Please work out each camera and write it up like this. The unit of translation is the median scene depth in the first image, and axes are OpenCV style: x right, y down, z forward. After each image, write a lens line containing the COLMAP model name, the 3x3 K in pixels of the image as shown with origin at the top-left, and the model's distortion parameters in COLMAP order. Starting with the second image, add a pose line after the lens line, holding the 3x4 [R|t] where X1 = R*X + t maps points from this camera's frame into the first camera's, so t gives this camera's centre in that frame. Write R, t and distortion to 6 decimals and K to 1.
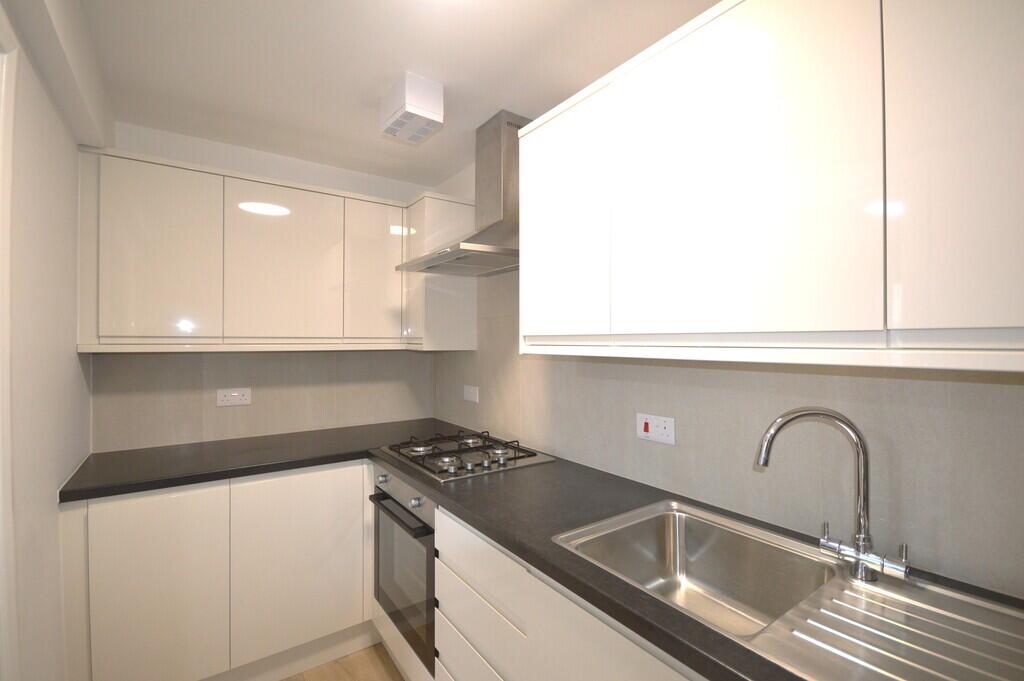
lens RADIAL K [[469.9, 0, 512.0], [0, 469.9, 340.5], [0, 0, 1]] dist [-0.000956, -0.000109]
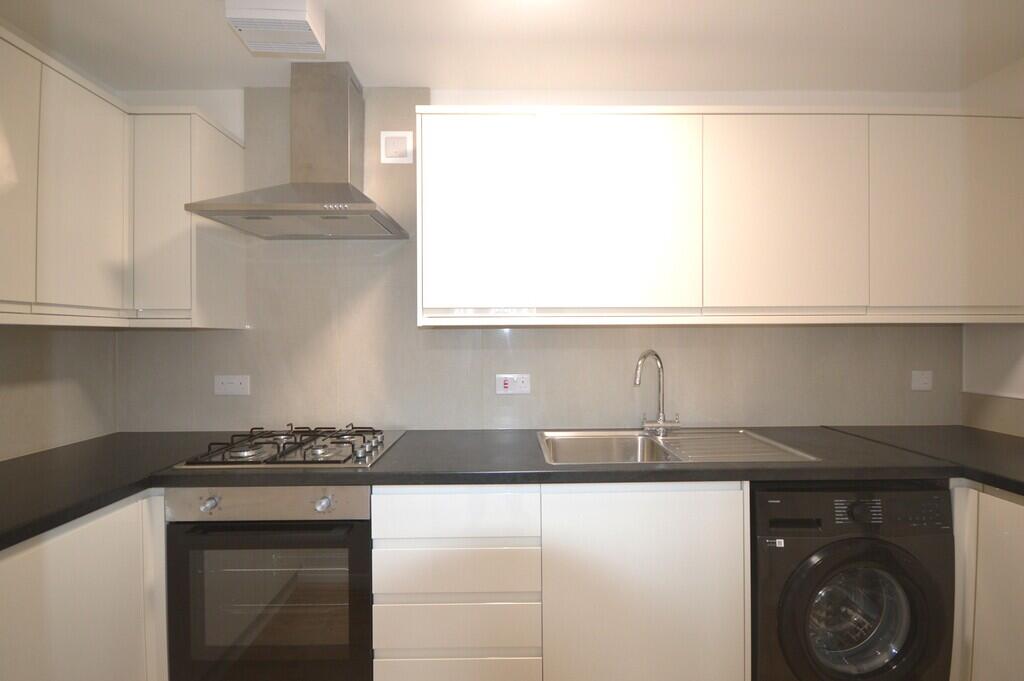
lens RADIAL K [[447.3, 0, 512.0], [0, 447.3, 340.5], [0, 0, 1]] dist [-0.000220, -0.000121]
pose [[0.555203, -0.006762, 0.831688, -0.700846], [0.005413, 0.999975, 0.004517, 0.059097], [-0.831698, 0.001994, 0.555225, 0.304775]]
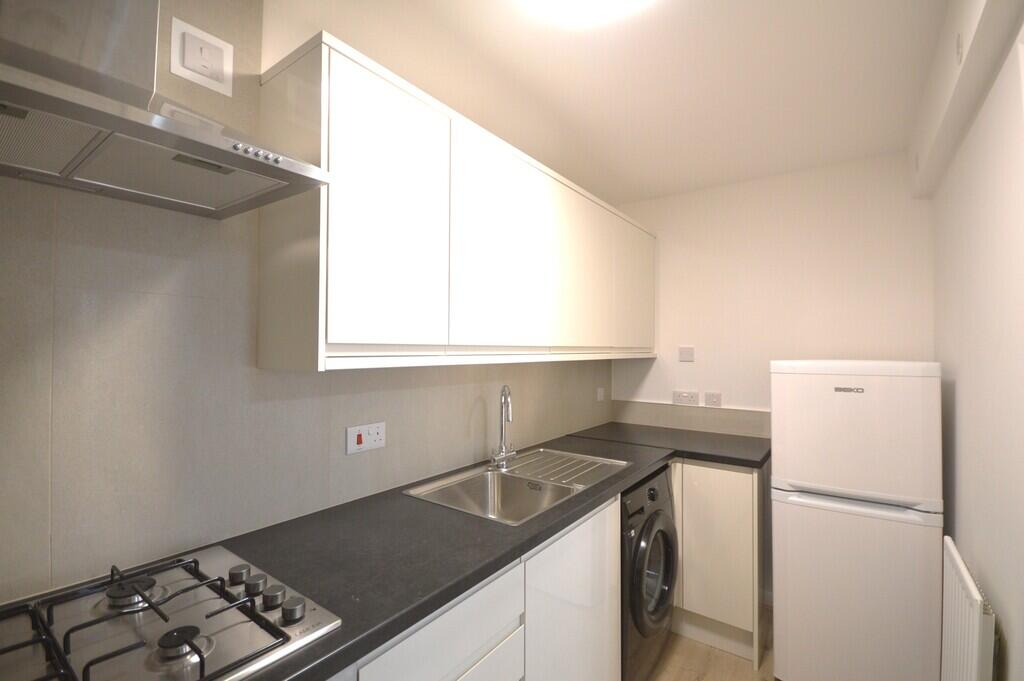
lens RADIAL K [[447.3, 0, 512.0], [0, 447.3, 340.5], [0, 0, 1]] dist [-0.000220, -0.000121]
pose [[-0.321695, 0.017143, 0.946688, -0.680807], [-0.005358, 0.999787, -0.019925, -0.002958], [-0.946828, -0.011483, -0.321535, 0.982131]]
